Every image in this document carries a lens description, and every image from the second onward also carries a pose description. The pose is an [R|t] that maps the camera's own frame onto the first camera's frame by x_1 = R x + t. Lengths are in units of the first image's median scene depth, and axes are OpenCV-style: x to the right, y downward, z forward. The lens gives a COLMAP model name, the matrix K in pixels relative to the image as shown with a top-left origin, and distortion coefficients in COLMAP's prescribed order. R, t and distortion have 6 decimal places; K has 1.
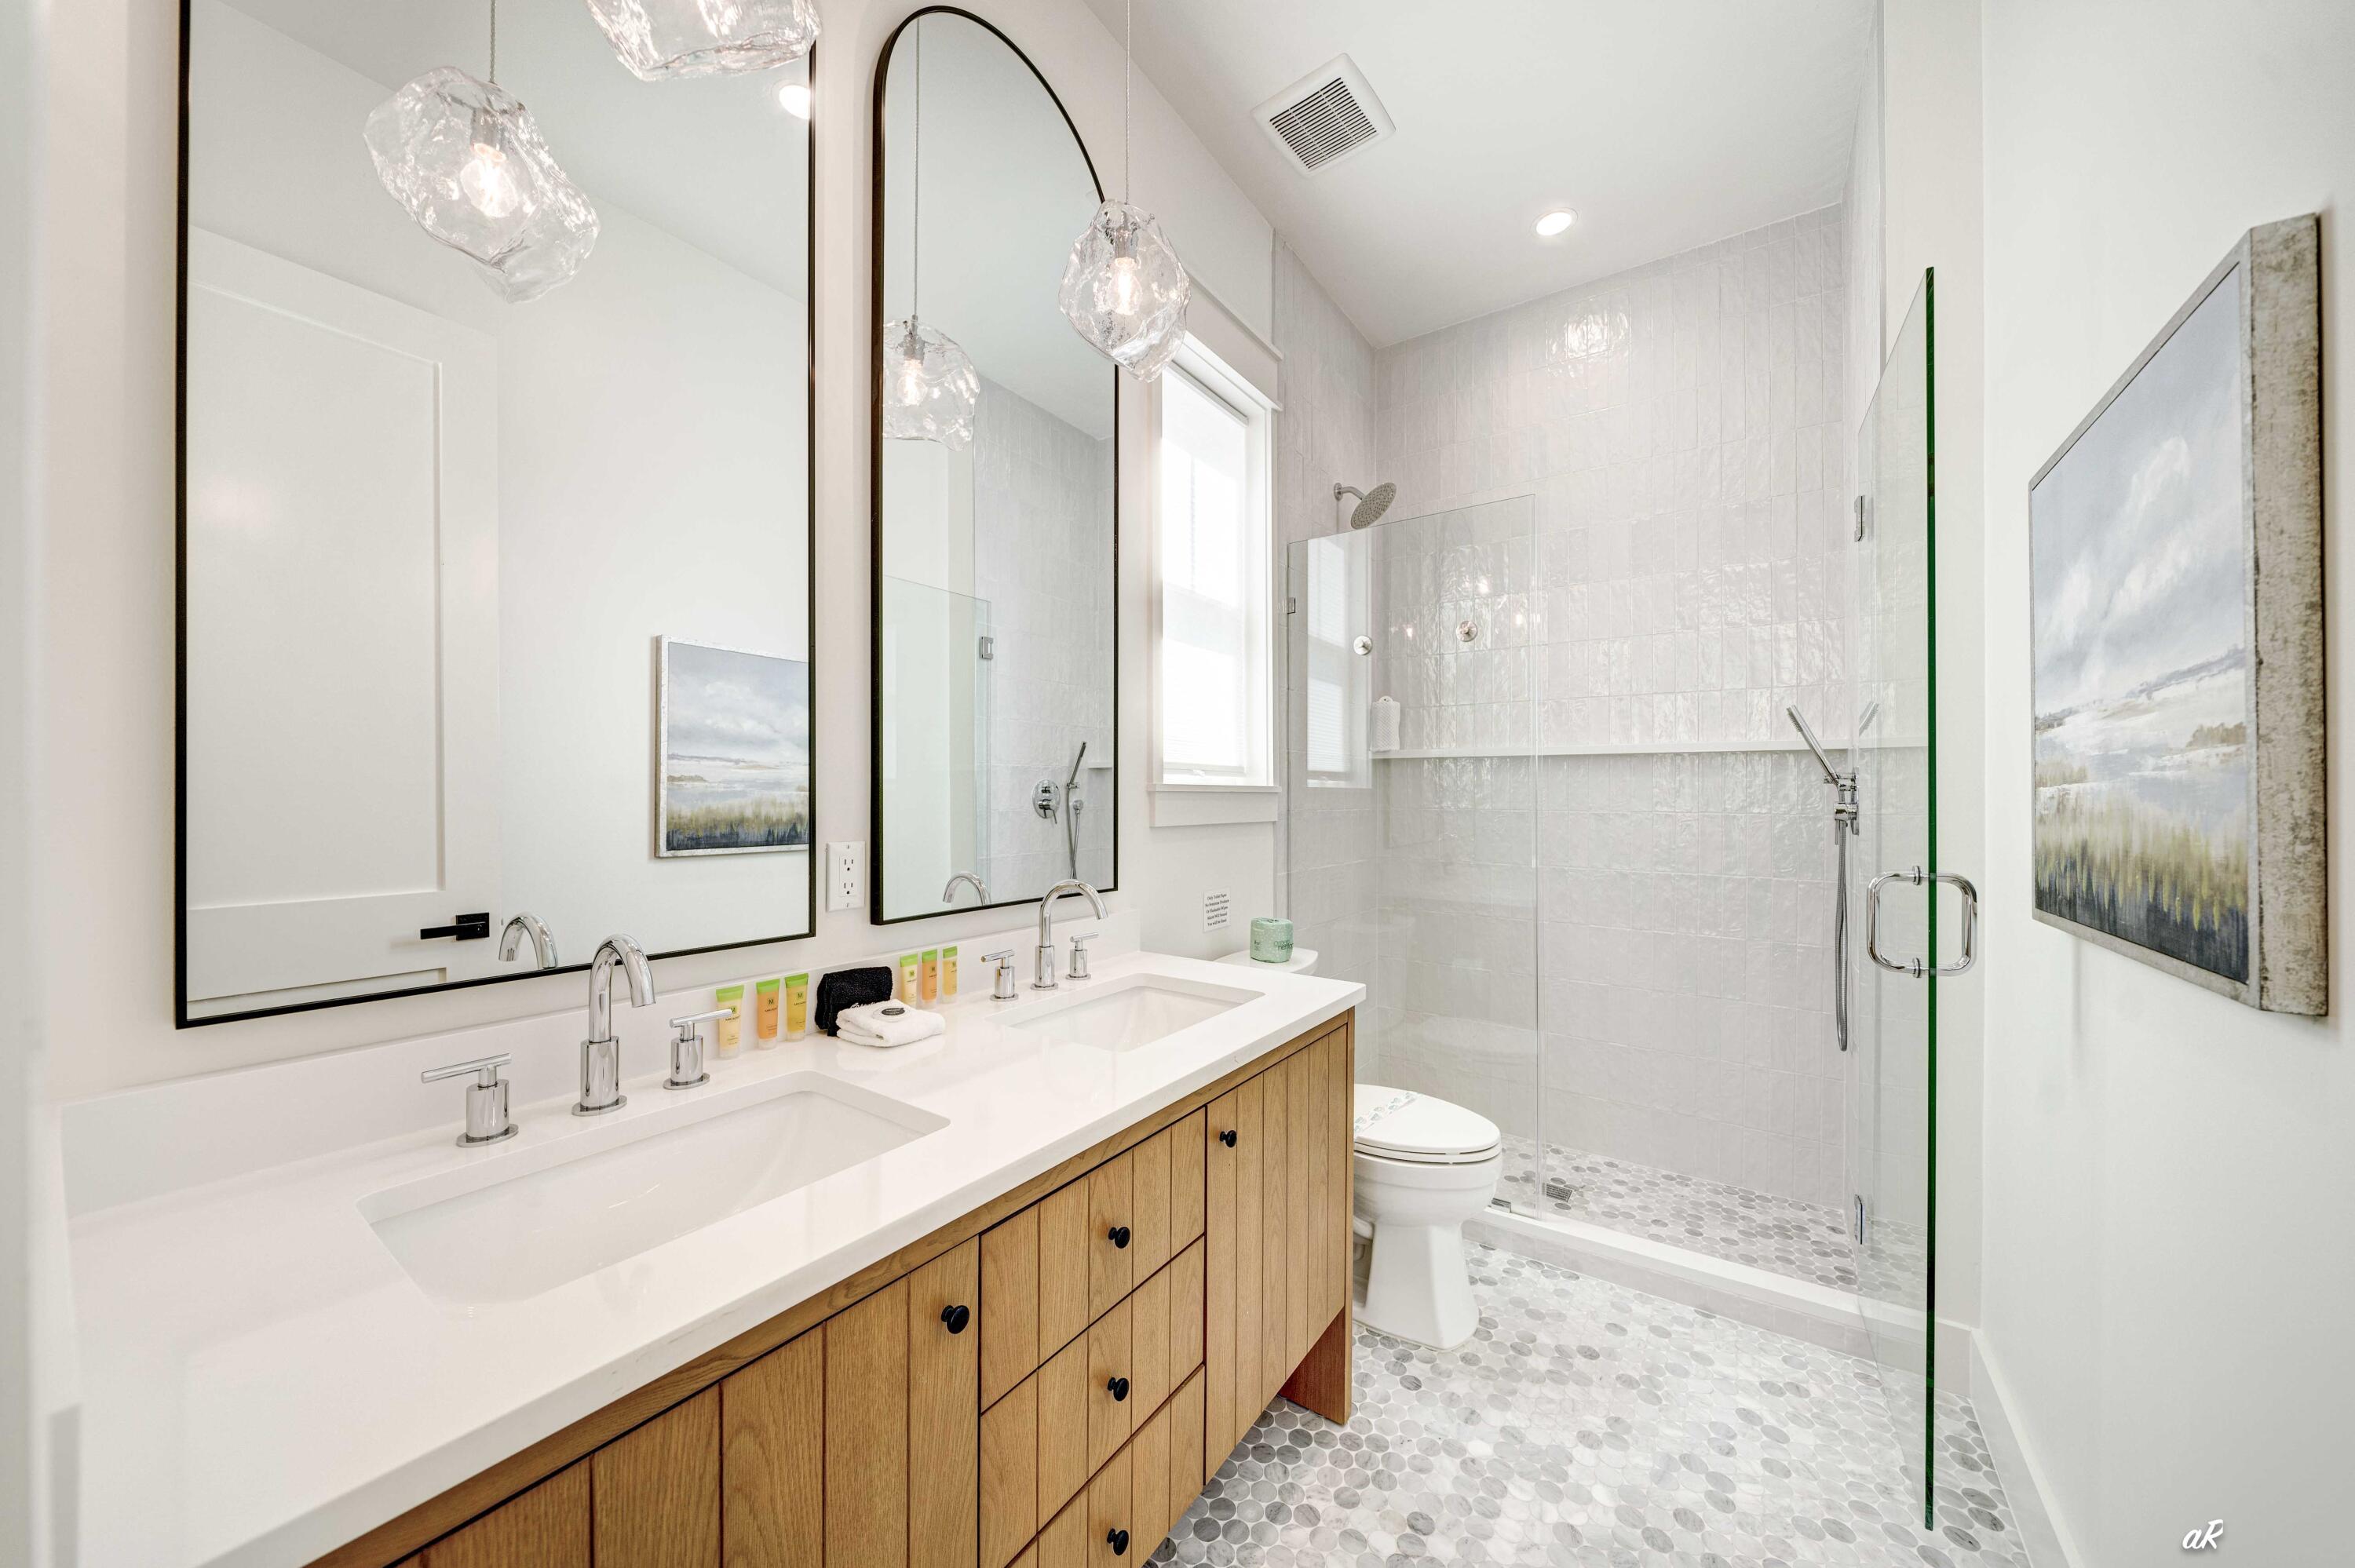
lens RADIAL K [[802.8, 0, 1162.3], [0, 802.8, 797.5], [0, 0, 1]] dist [-0.007079, -0.000035]
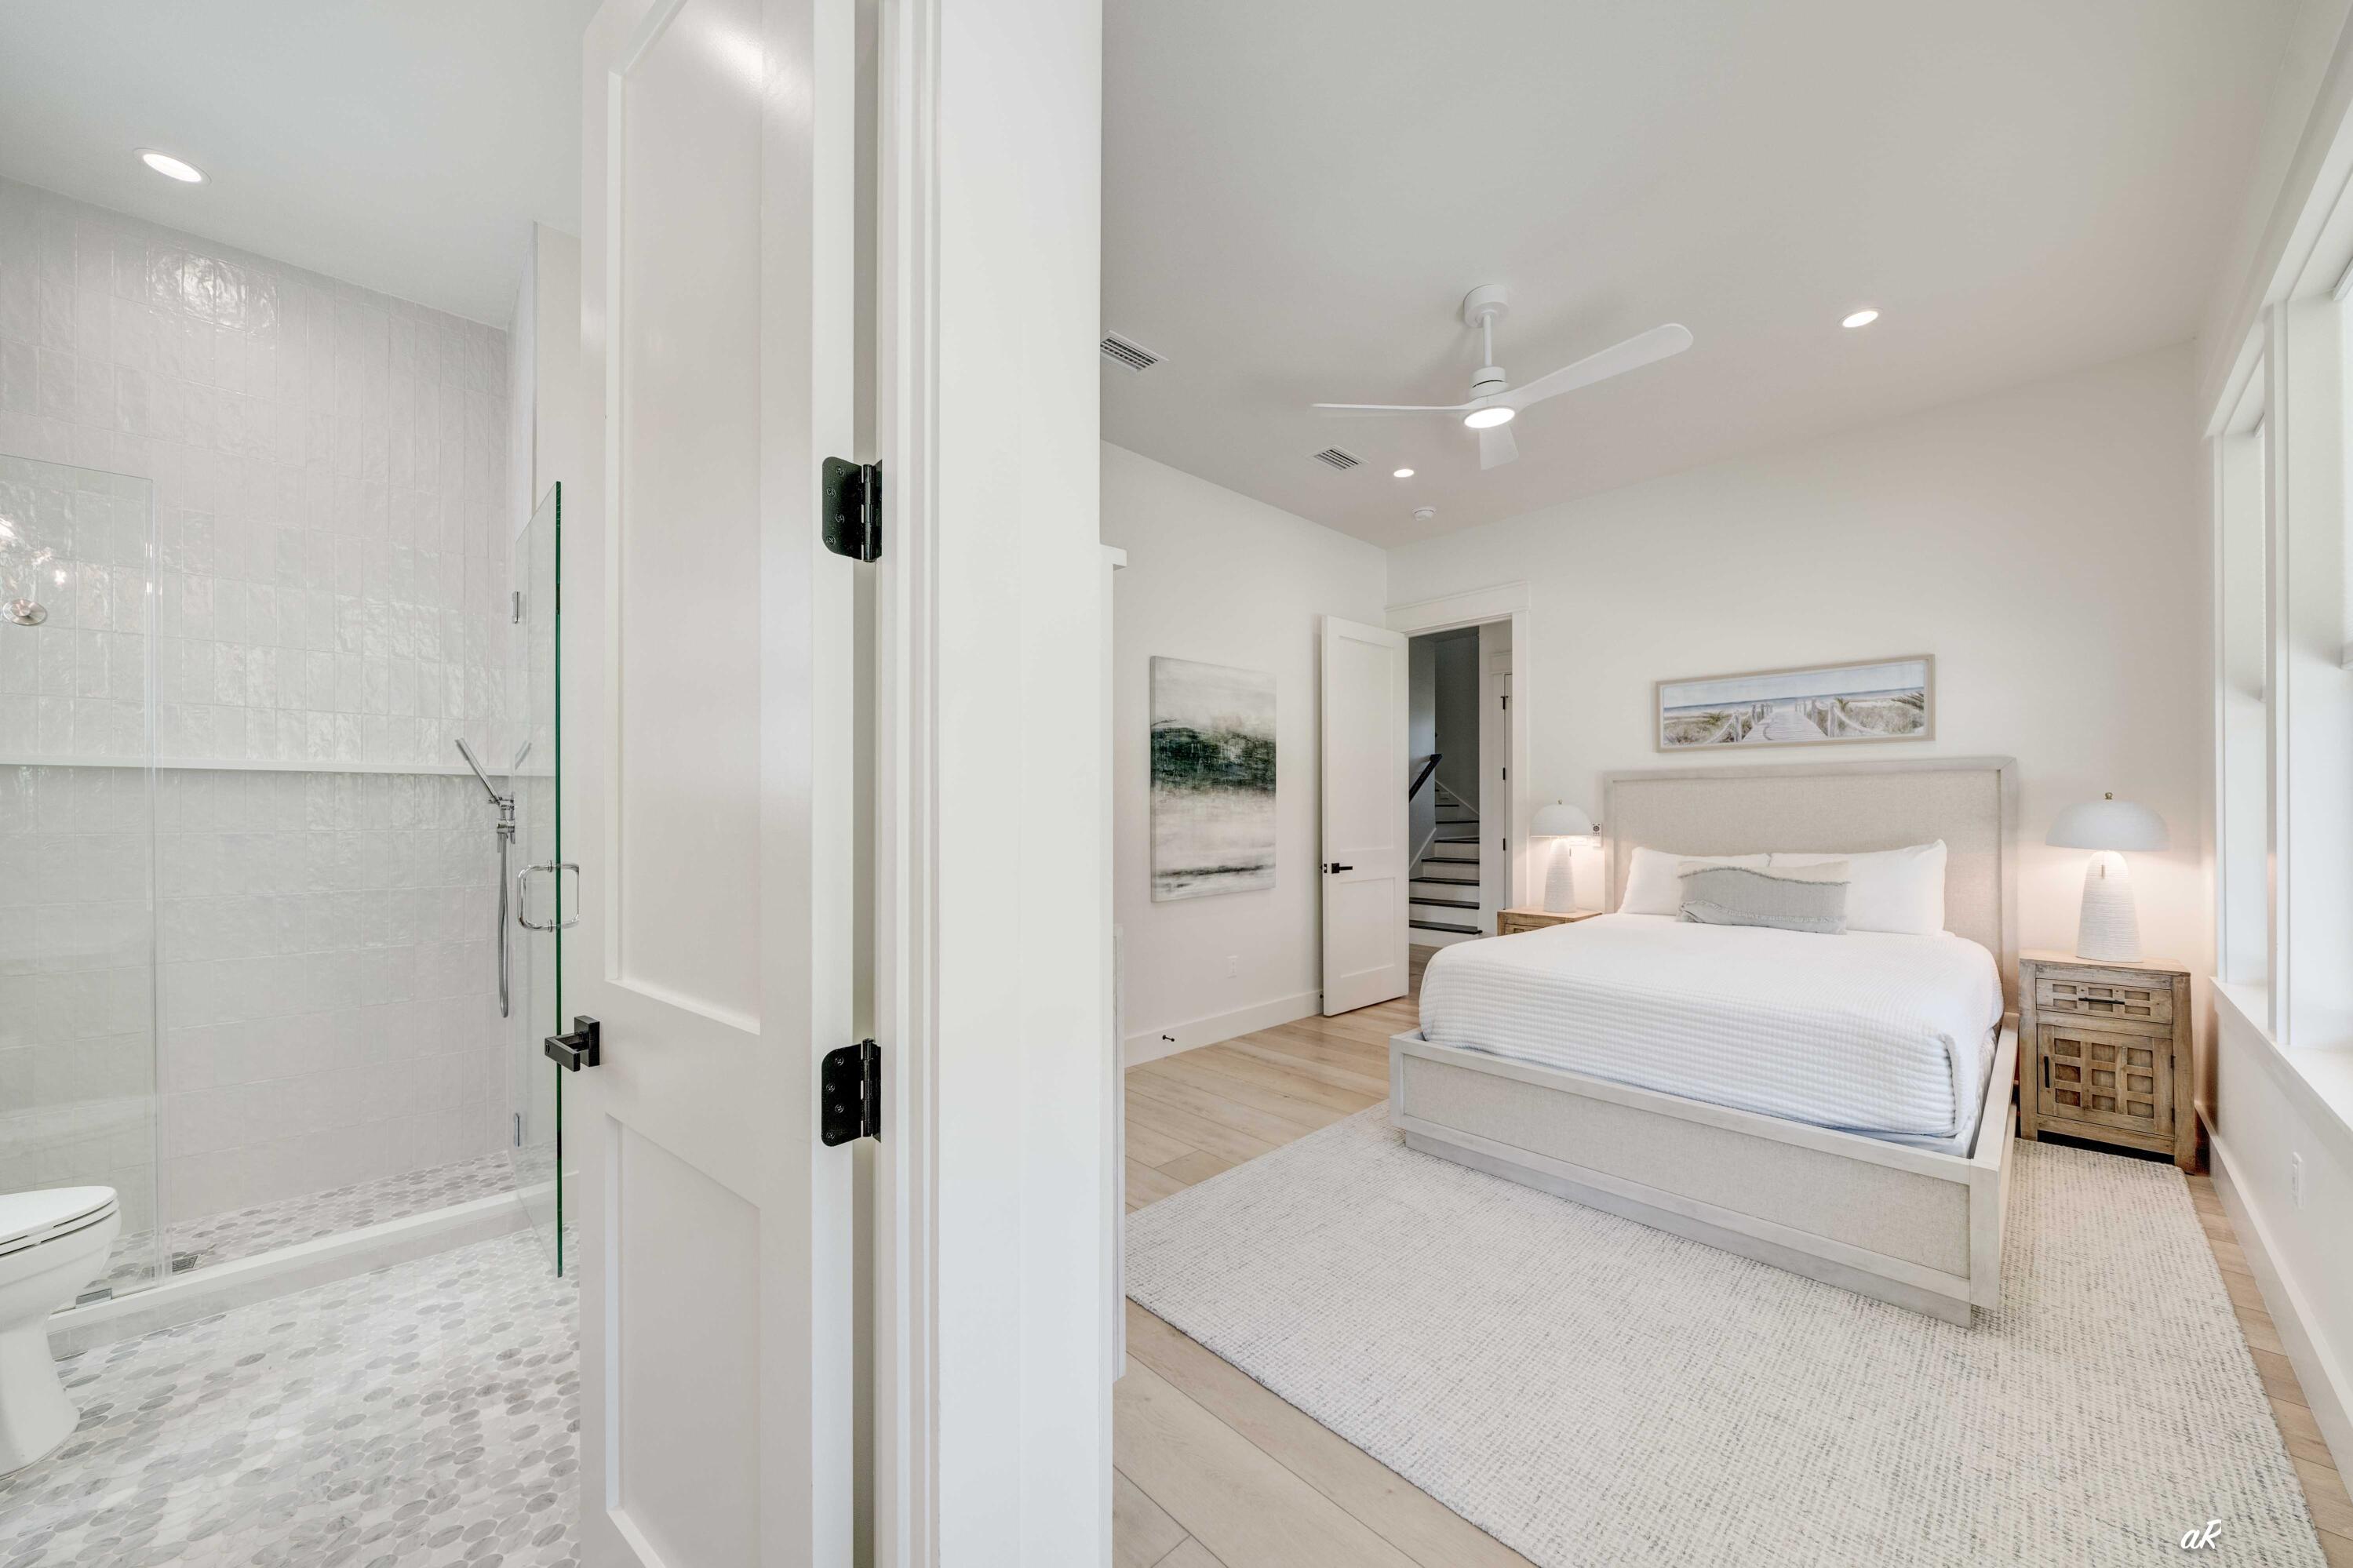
lens RADIAL K [[762.9, 0, 1184.7], [0, 762.9, 801.8], [0, 0, 1]] dist [-0.005891, 0.000676]
pose [[0.138519, 0.006848, 0.990336, -0.198023], [0.007202, 0.999943, -0.007921, -0.003854], [-0.990334, 0.008230, 0.138462, -0.244070]]
